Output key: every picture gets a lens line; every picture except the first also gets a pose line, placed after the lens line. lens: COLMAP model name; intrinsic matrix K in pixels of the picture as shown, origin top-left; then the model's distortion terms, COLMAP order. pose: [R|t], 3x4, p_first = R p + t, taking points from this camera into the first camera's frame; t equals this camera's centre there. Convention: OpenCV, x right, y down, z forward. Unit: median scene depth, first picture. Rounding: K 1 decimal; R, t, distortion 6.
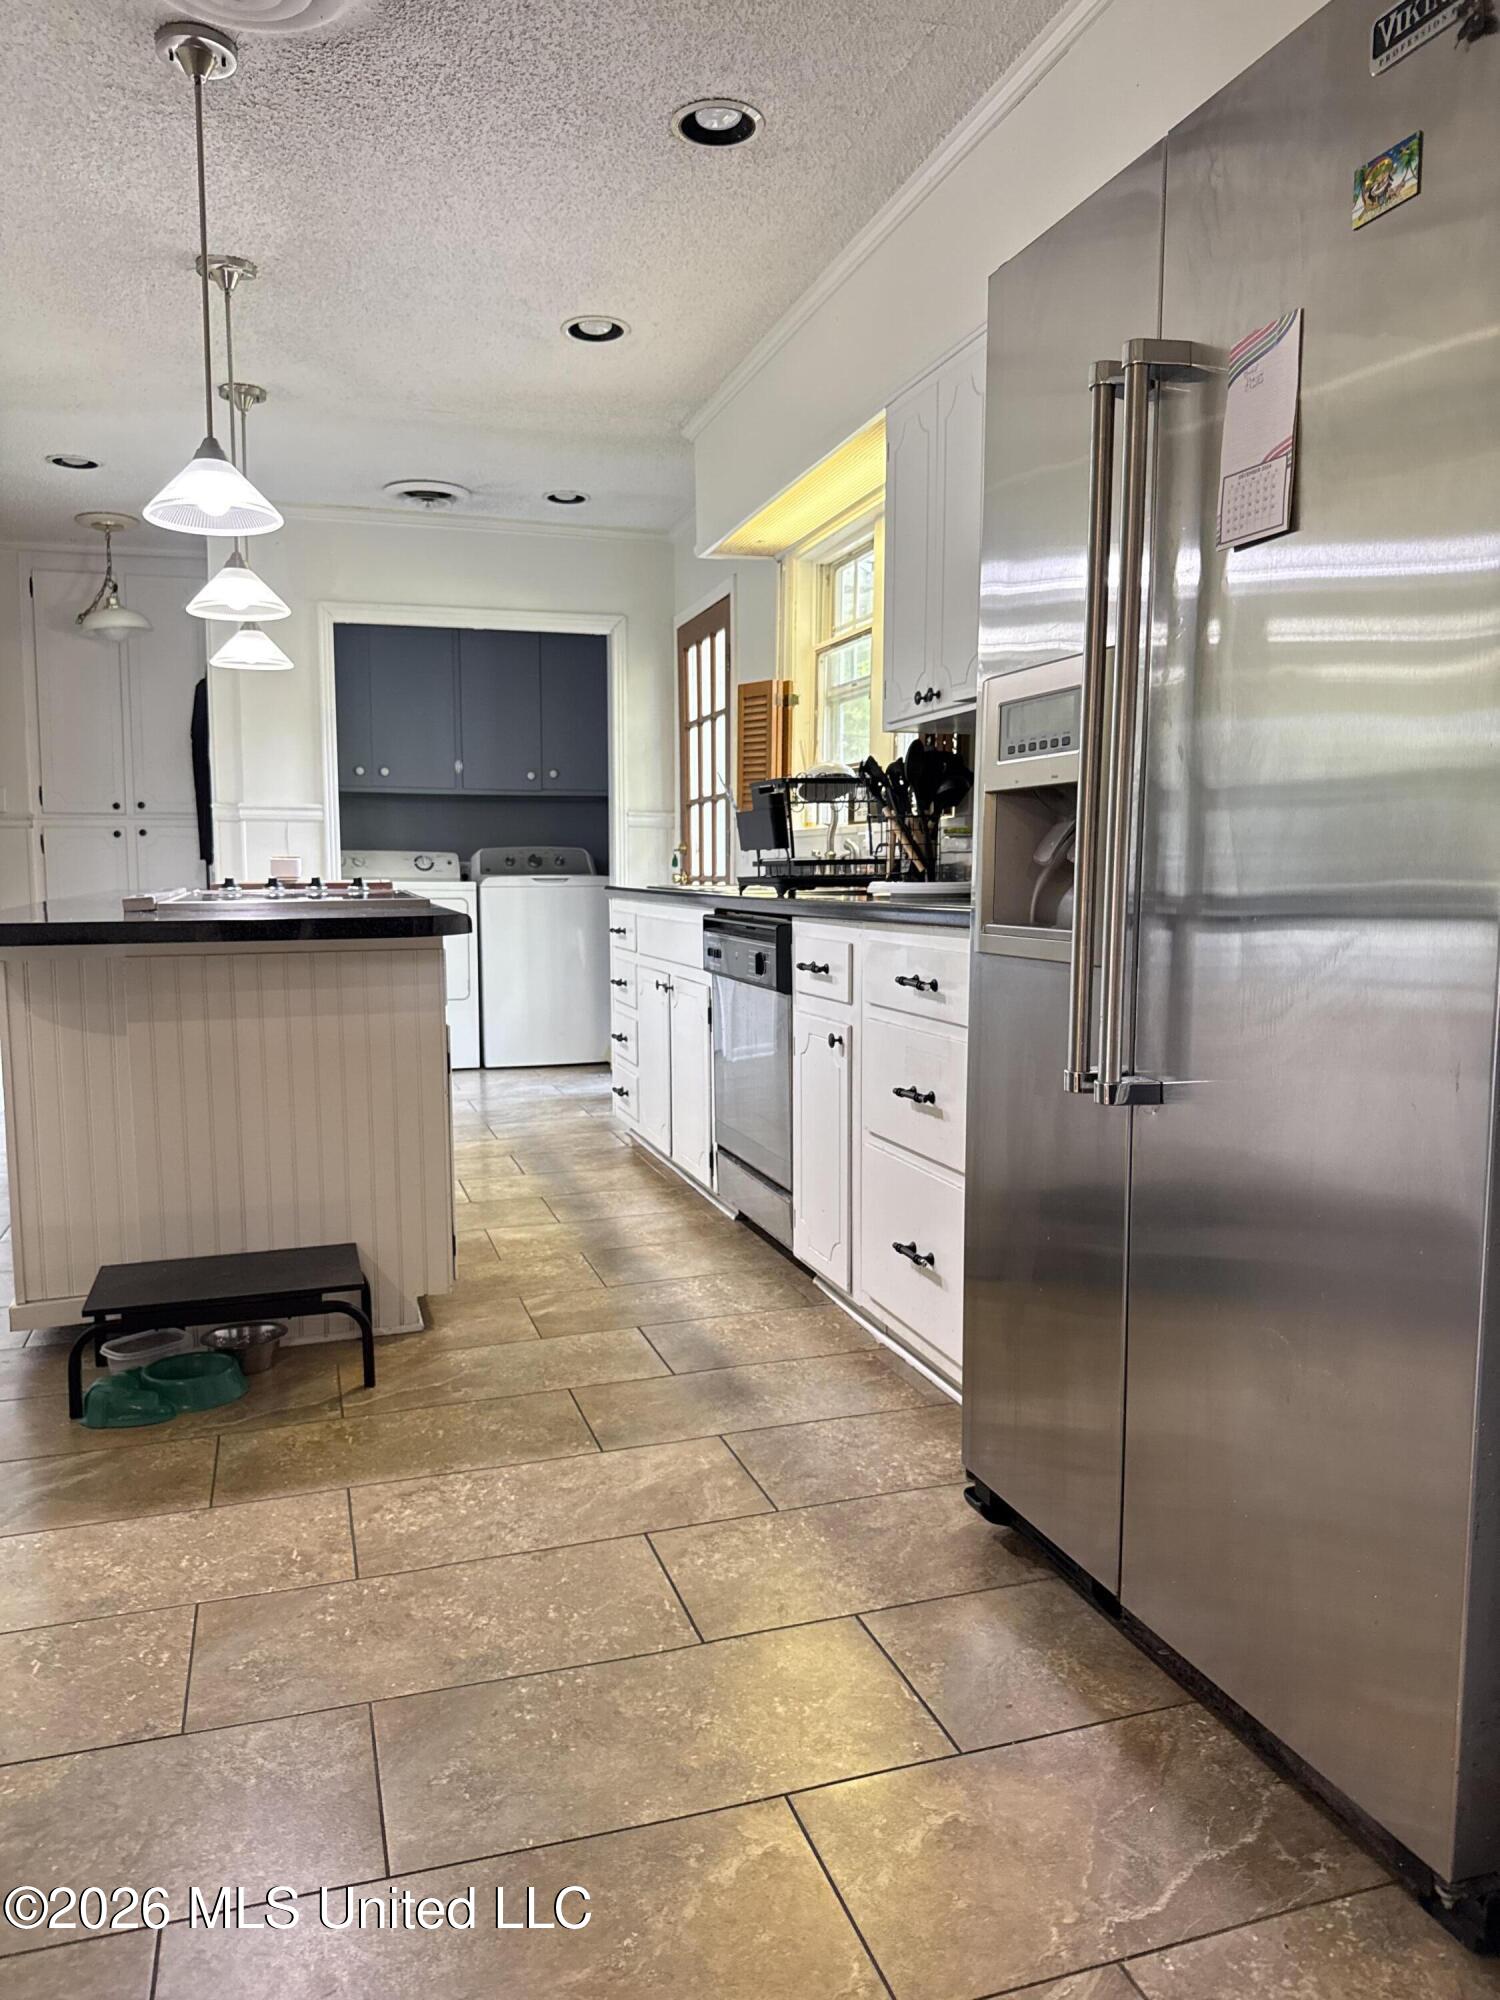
lens RADIAL K [[1391.3, 0, 747.0], [0, 1391.3, 997.2], [0, 0, 1]] dist [0.186166, -0.424348]
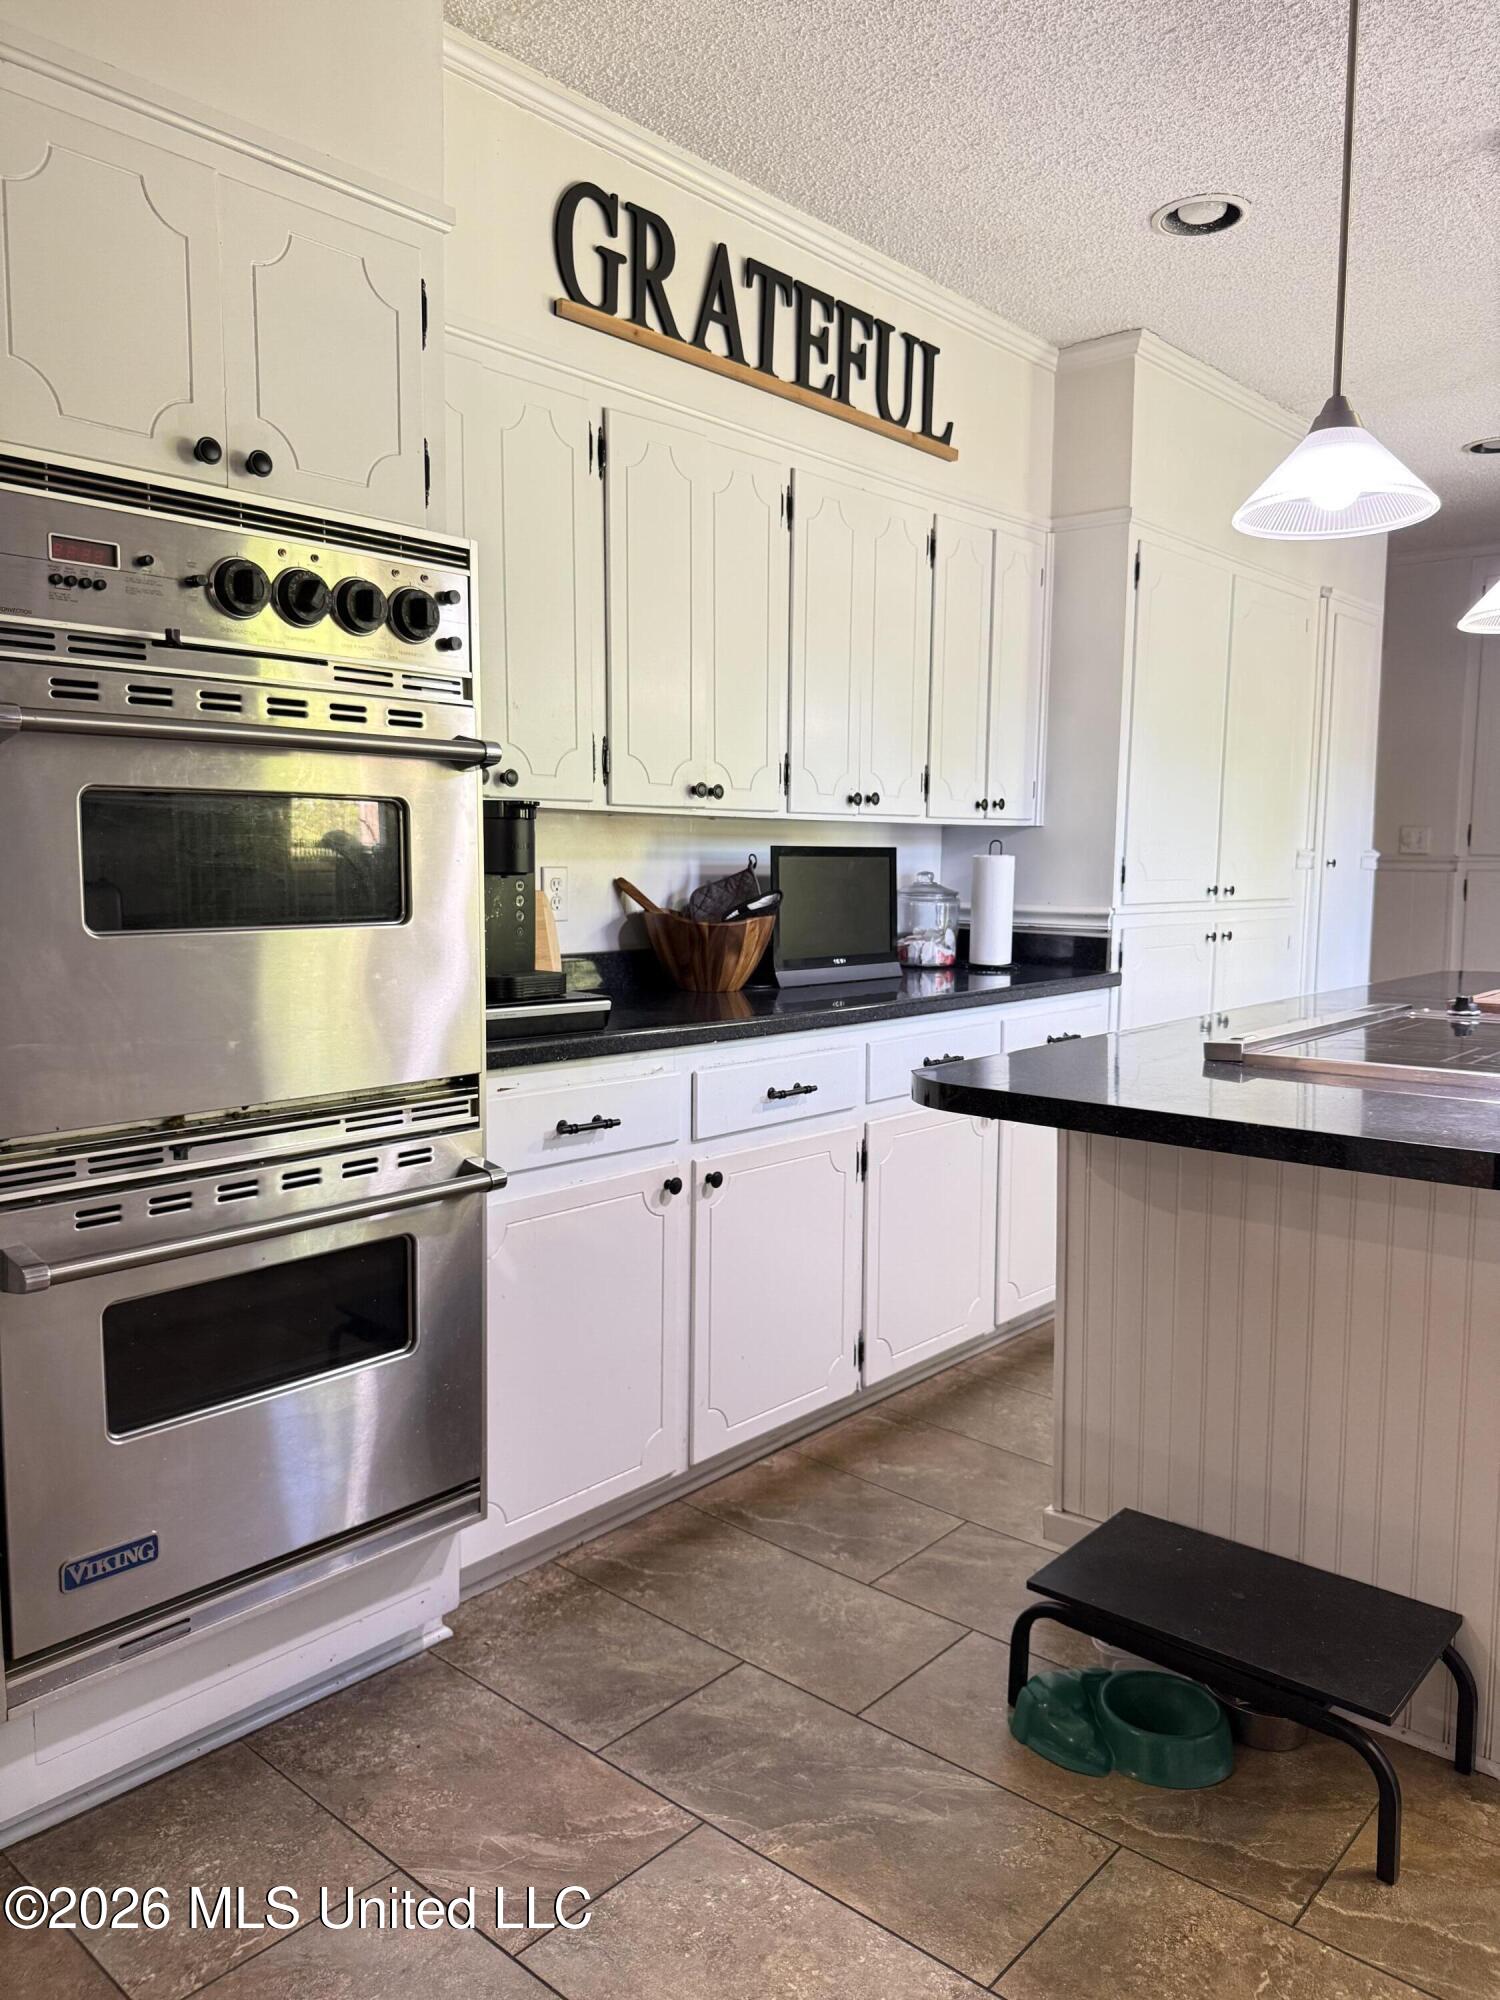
lens RADIAL K [[1418.5, 0, 750.0], [0, 1418.5, 1000.0], [0, 0, 1]] dist [0.014688, -0.030821]
pose [[0.511477, 0.092295, -0.854326, 0.046983], [-0.090579, 0.994467, 0.053206, -0.063643], [0.854510, 0.050170, 0.517007, 0.228714]]
